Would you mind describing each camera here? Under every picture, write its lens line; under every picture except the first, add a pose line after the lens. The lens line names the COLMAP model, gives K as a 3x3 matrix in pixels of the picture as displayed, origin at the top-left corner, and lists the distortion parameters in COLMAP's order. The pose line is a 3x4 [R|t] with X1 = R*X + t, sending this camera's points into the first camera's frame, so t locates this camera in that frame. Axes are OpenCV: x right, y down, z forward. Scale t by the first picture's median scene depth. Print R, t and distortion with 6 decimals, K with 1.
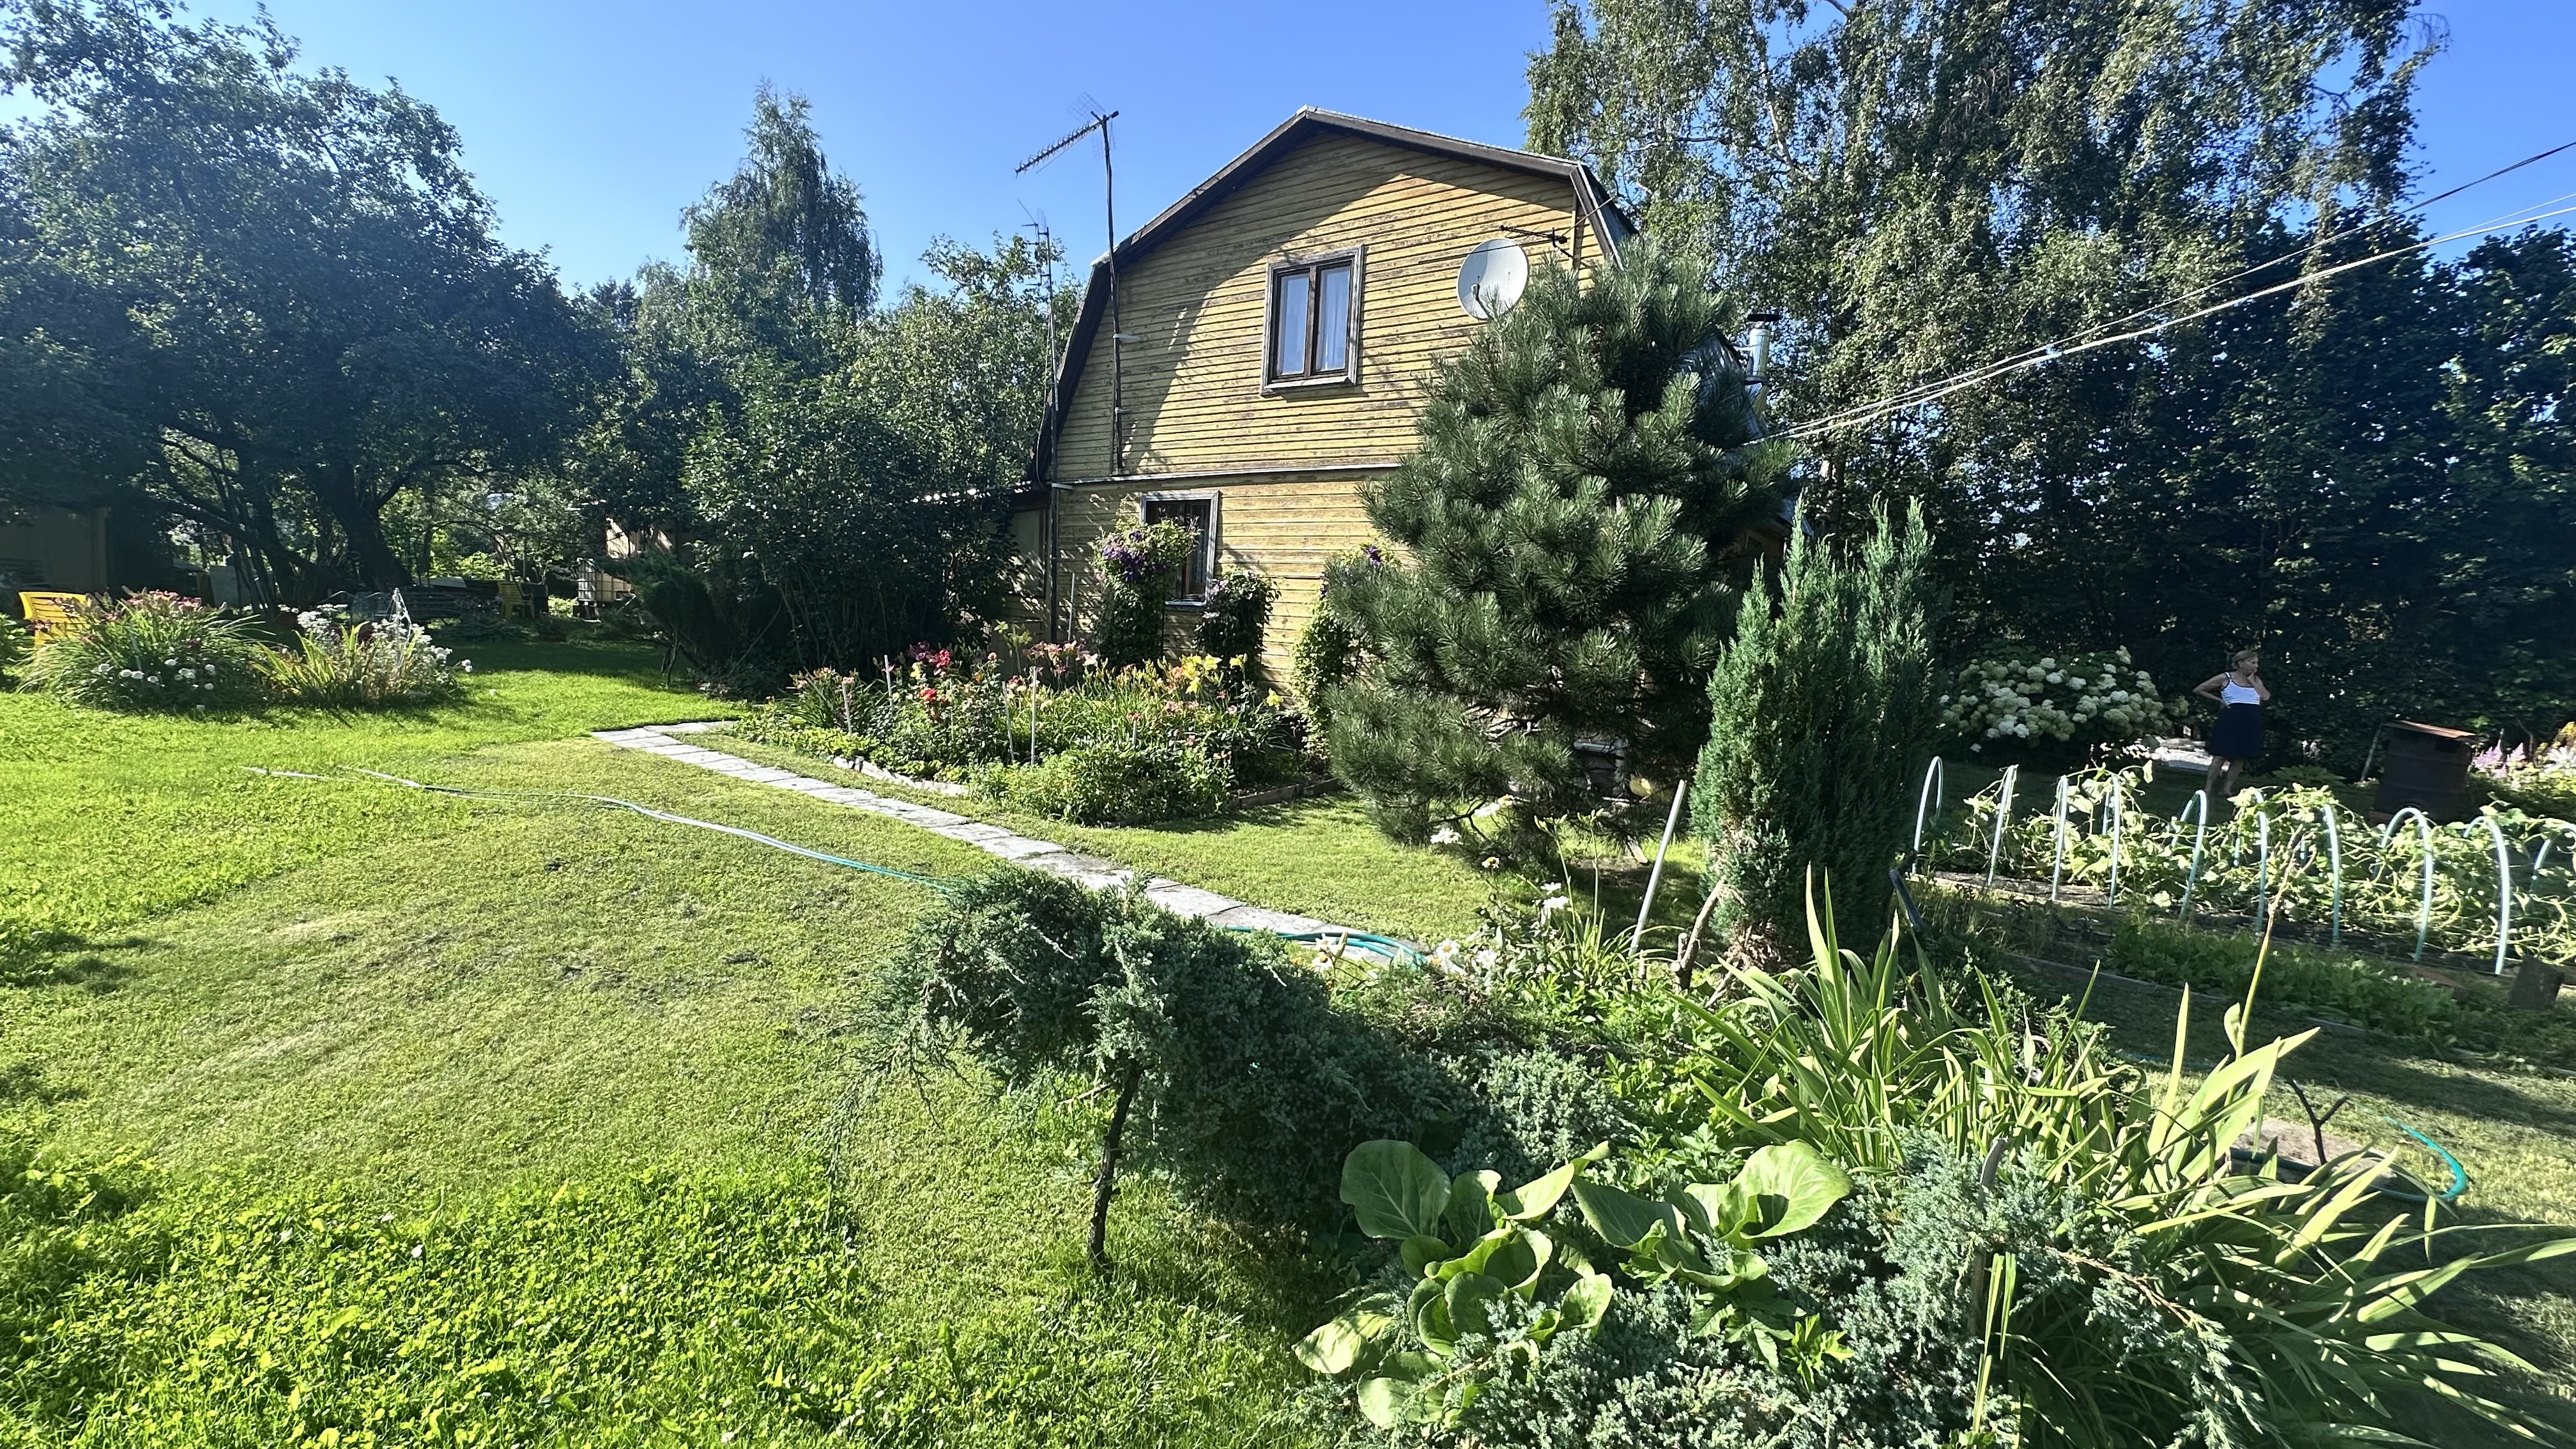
lens RADIAL K [[1027.6, 0, 1289.5], [0, 1027.6, 720.9], [0, 0, 1]] dist [-0.001921, 0.000789]
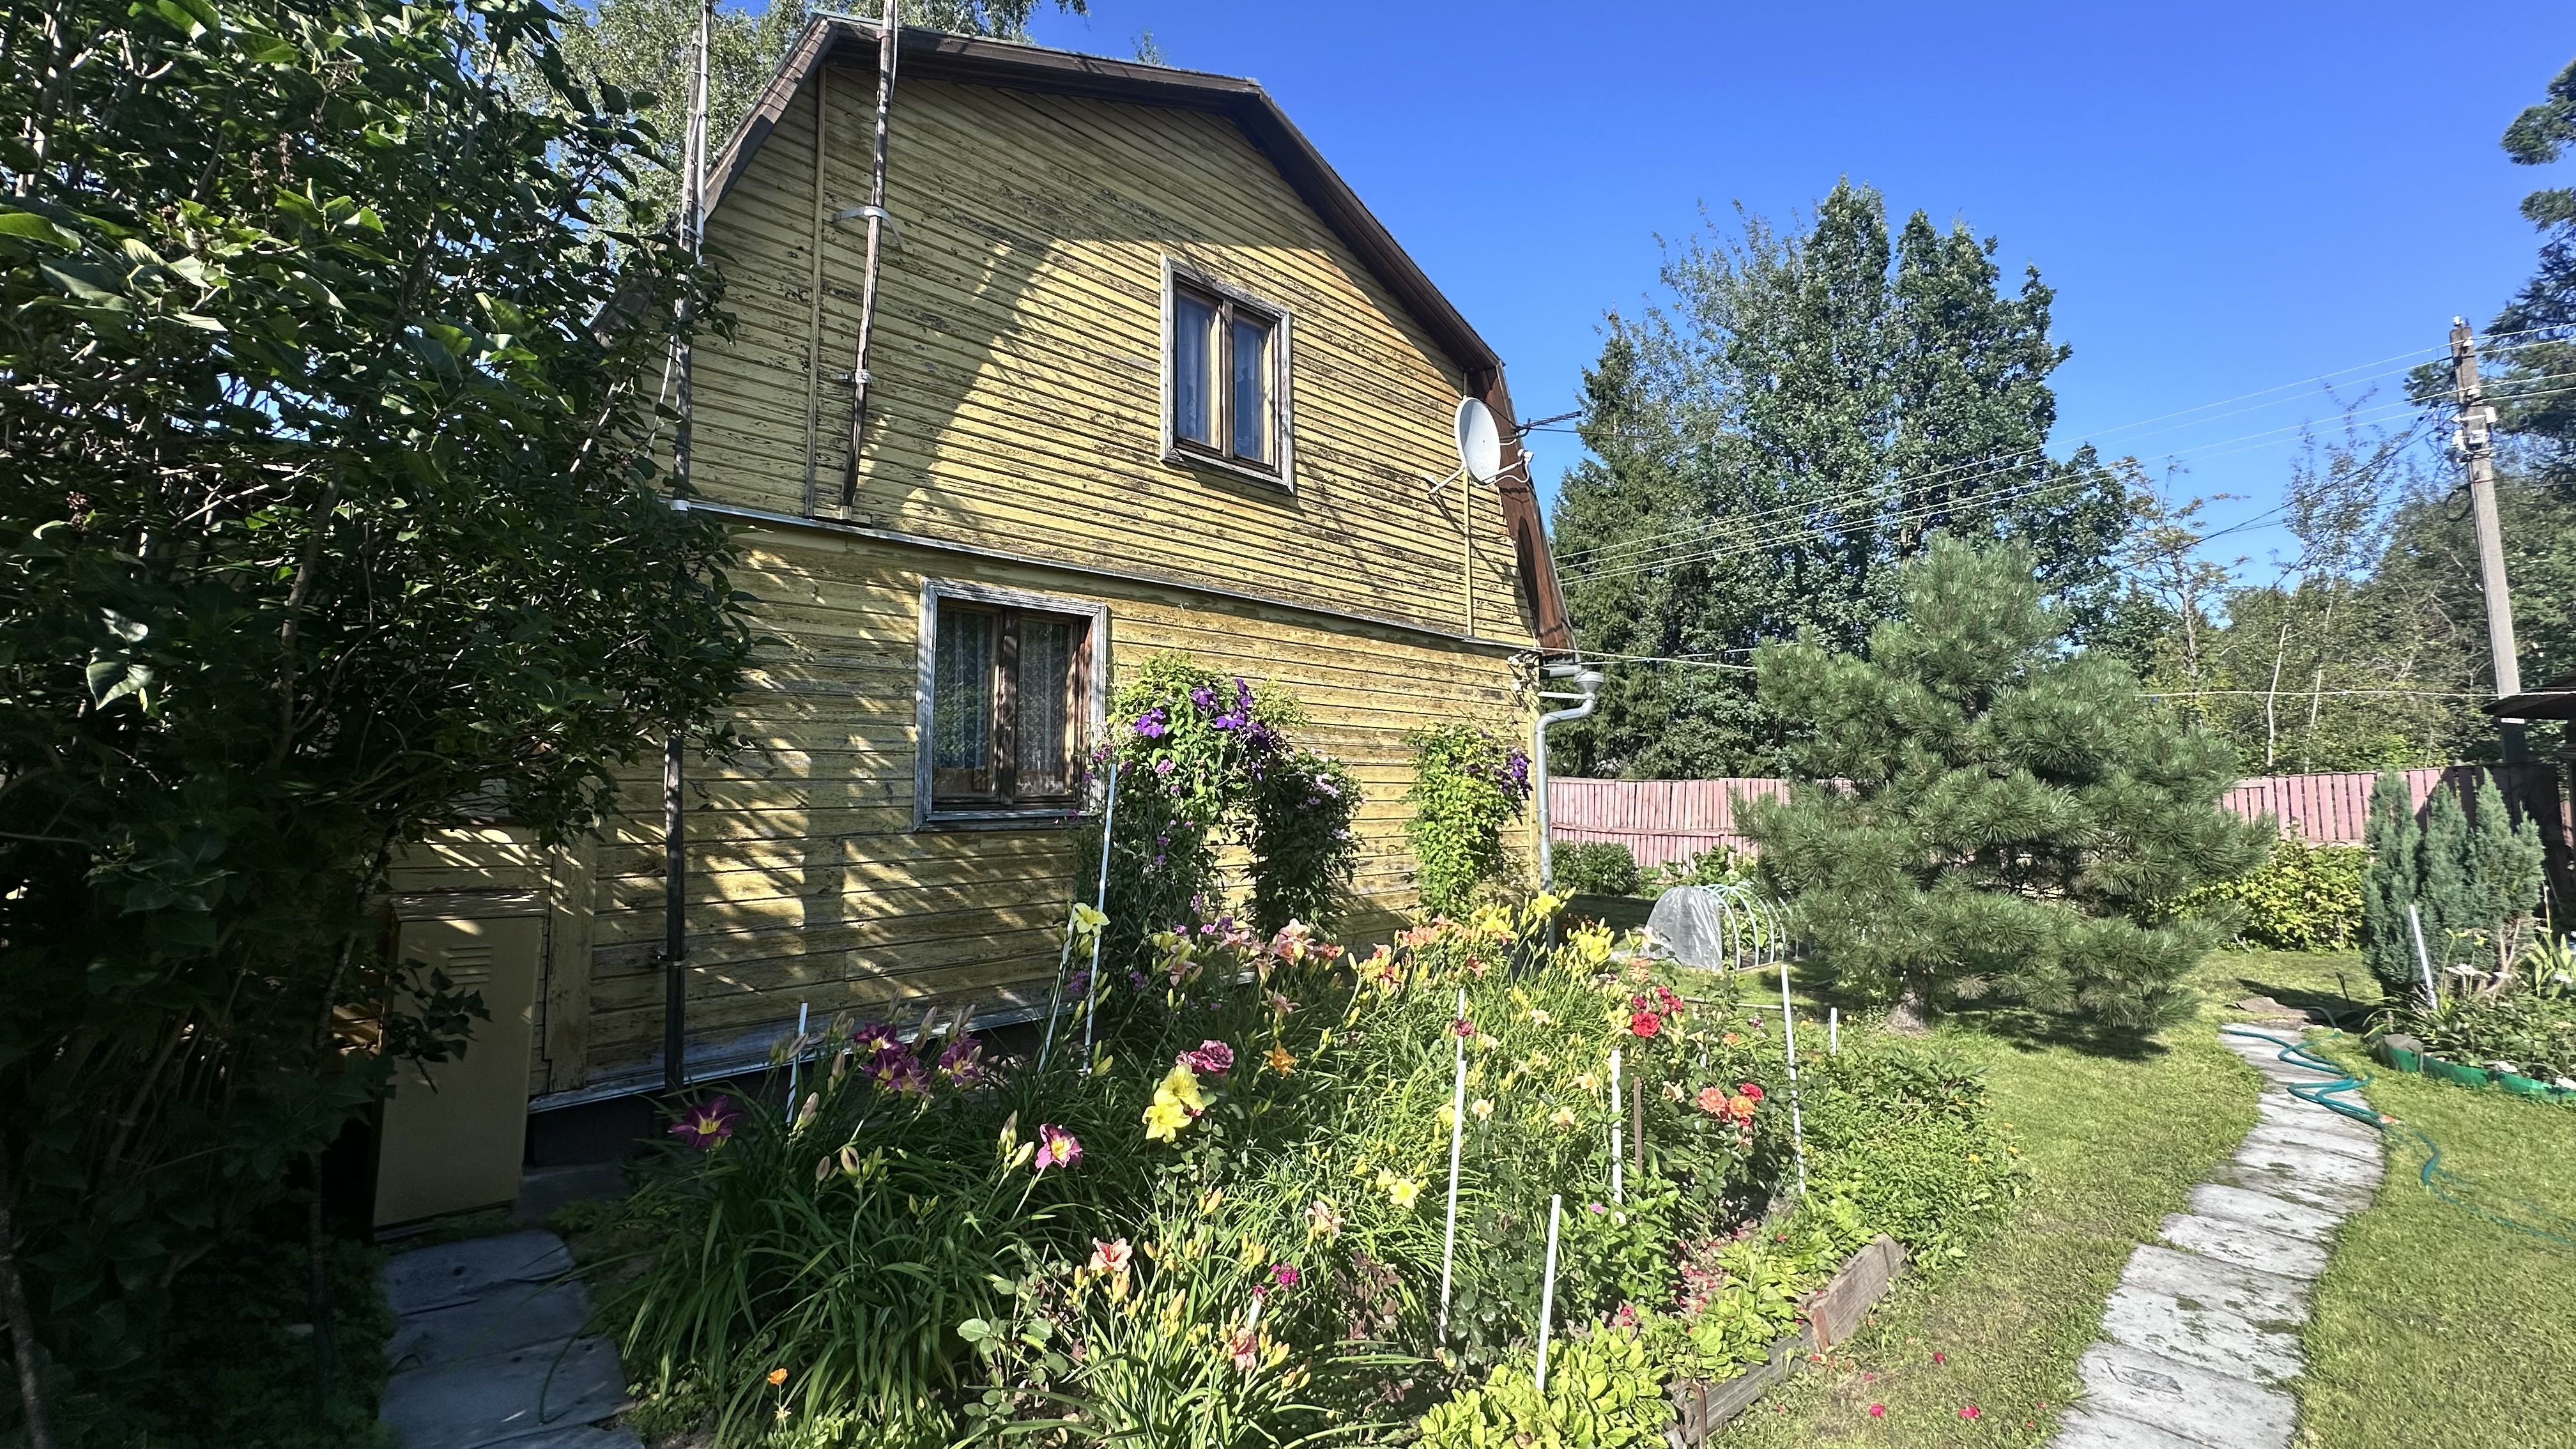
lens RADIAL K [[1026.7, 0, 1290.3], [0, 1026.7, 721.9], [0, 0, 1]] dist [-0.003668, 0.000494]
pose [[0.201725, 0.011807, 0.979371, -0.616651], [0.103748, 0.994044, -0.033353, -0.140648], [-0.973932, 0.108336, 0.199299, 0.847273]]
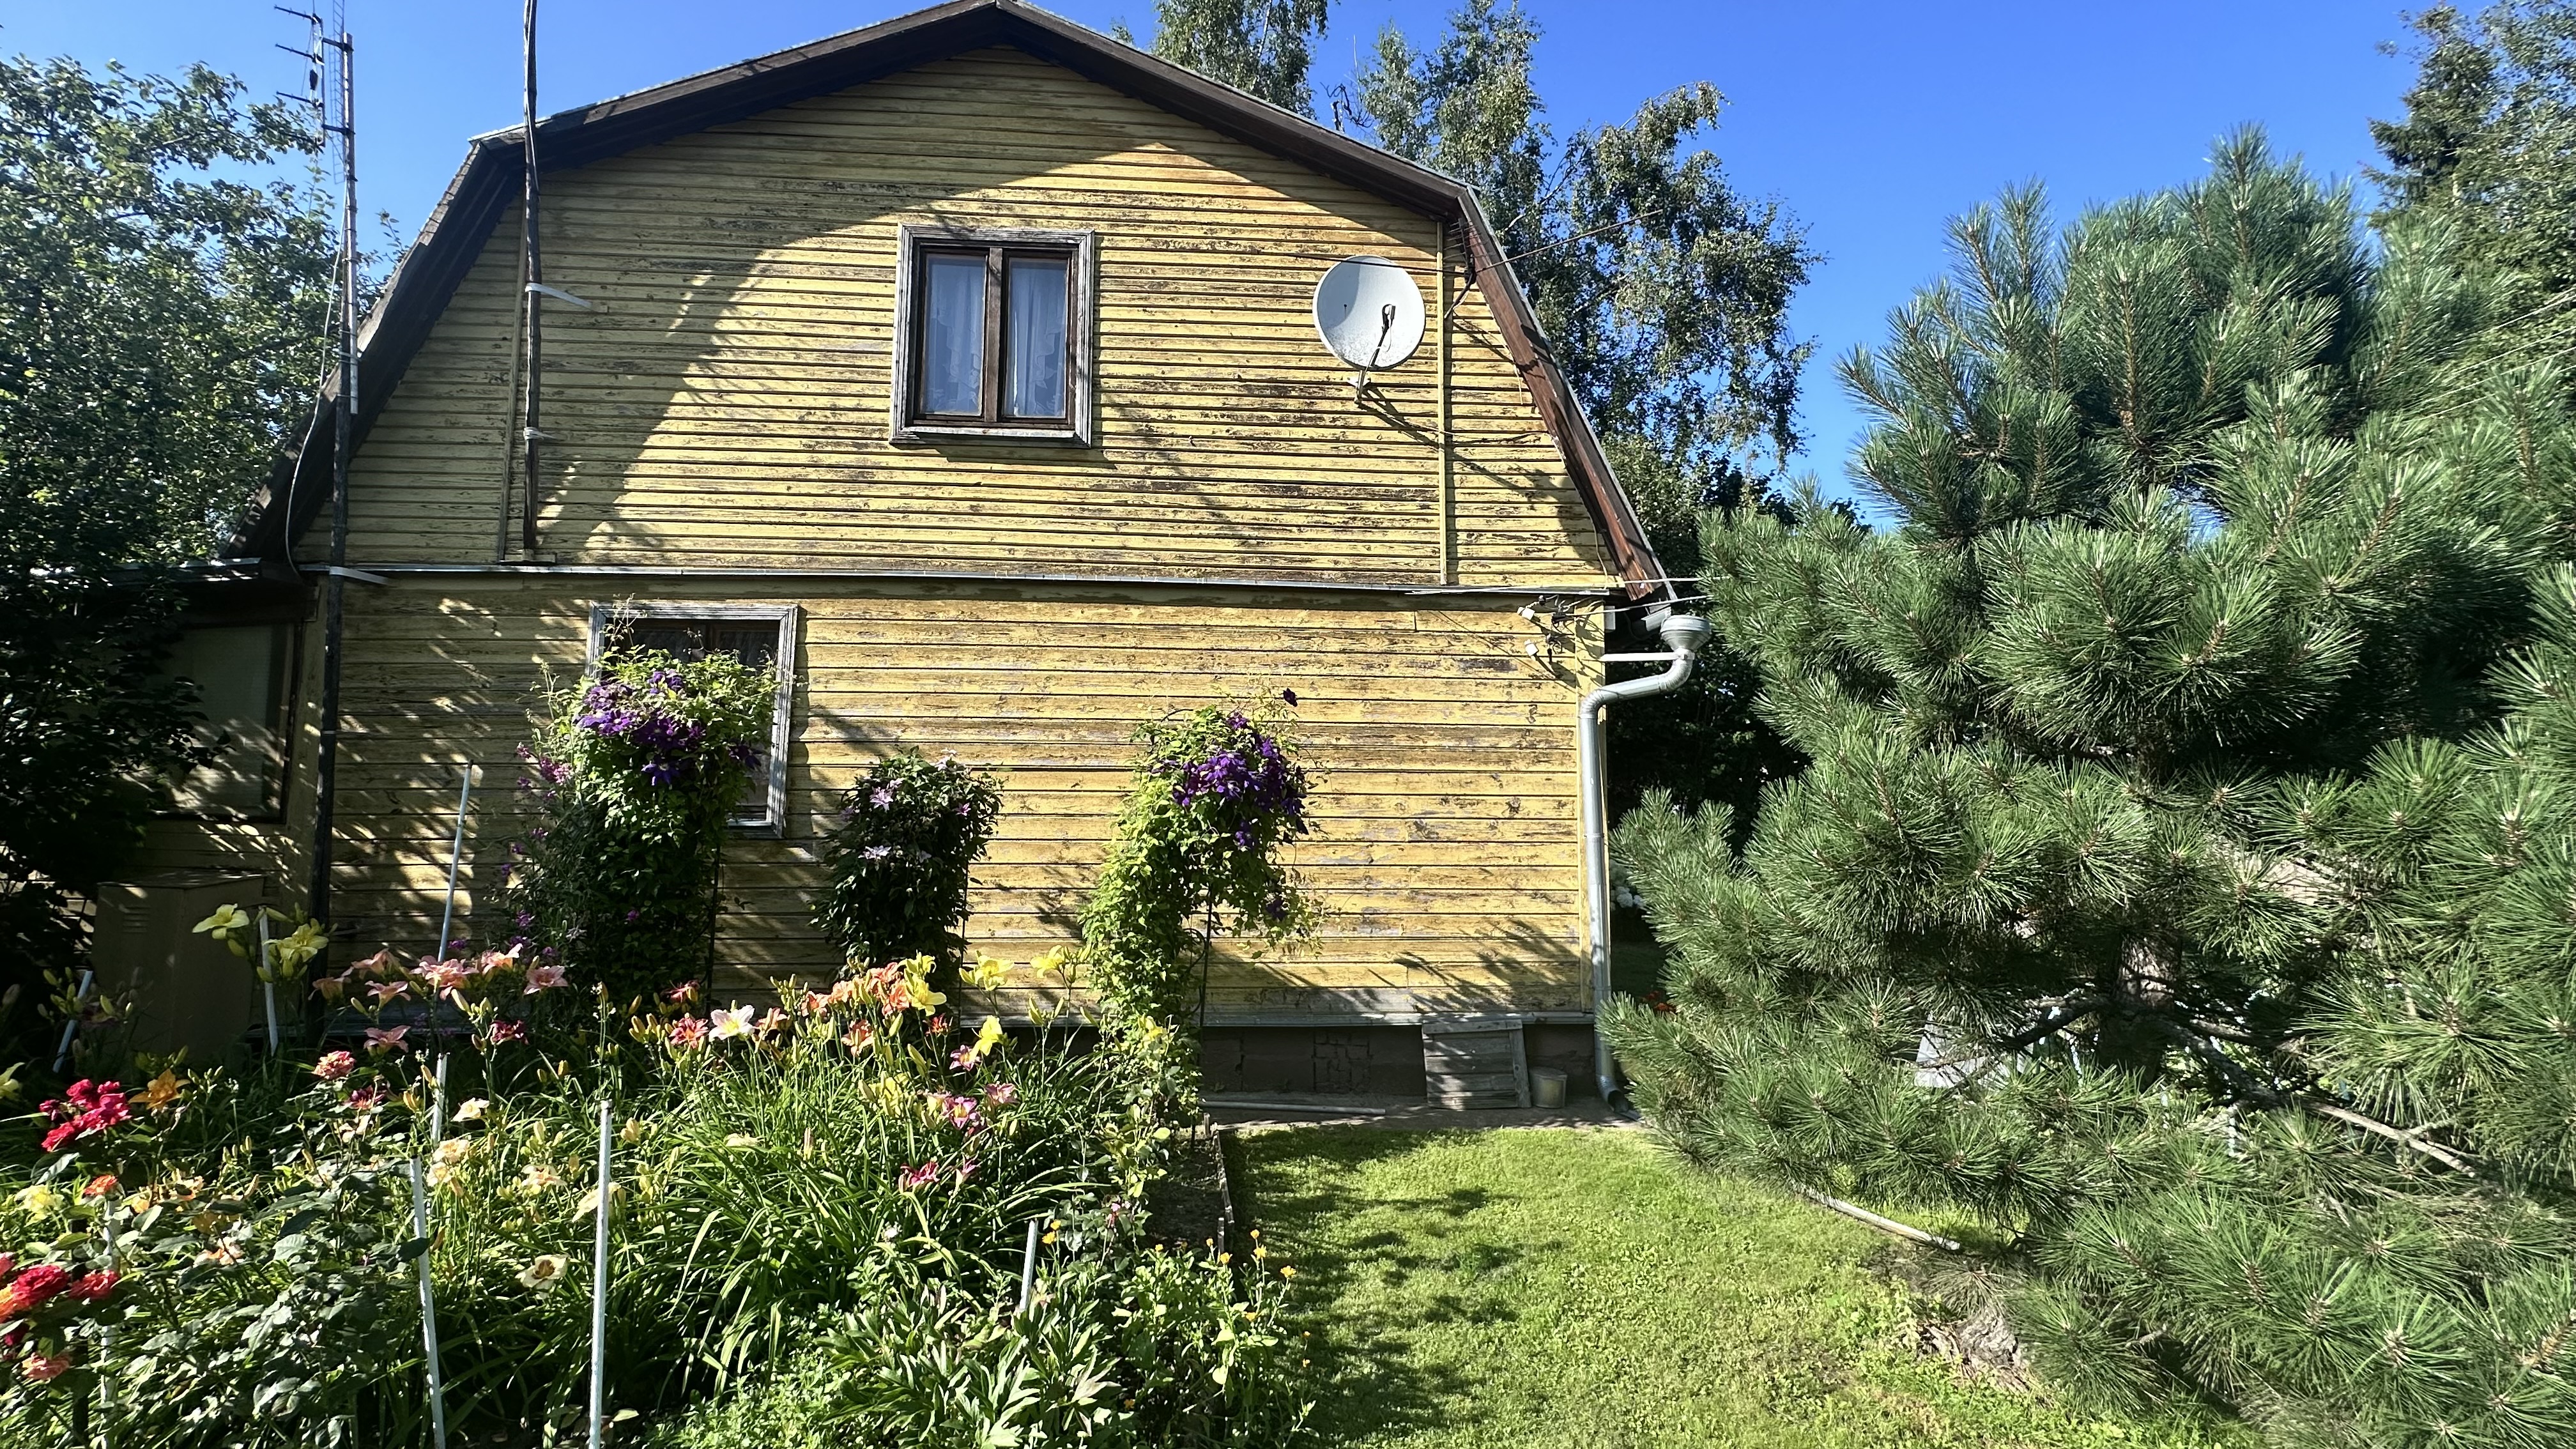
lens RADIAL K [[1026.7, 0, 1290.3], [0, 1026.7, 721.9], [0, 0, 1]] dist [-0.003668, 0.000494]
pose [[0.786537, 0.005468, 0.617519, -0.205633], [0.095262, 0.986917, -0.130074, -0.077419], [-0.610152, 0.161134, 0.775726, 0.475265]]
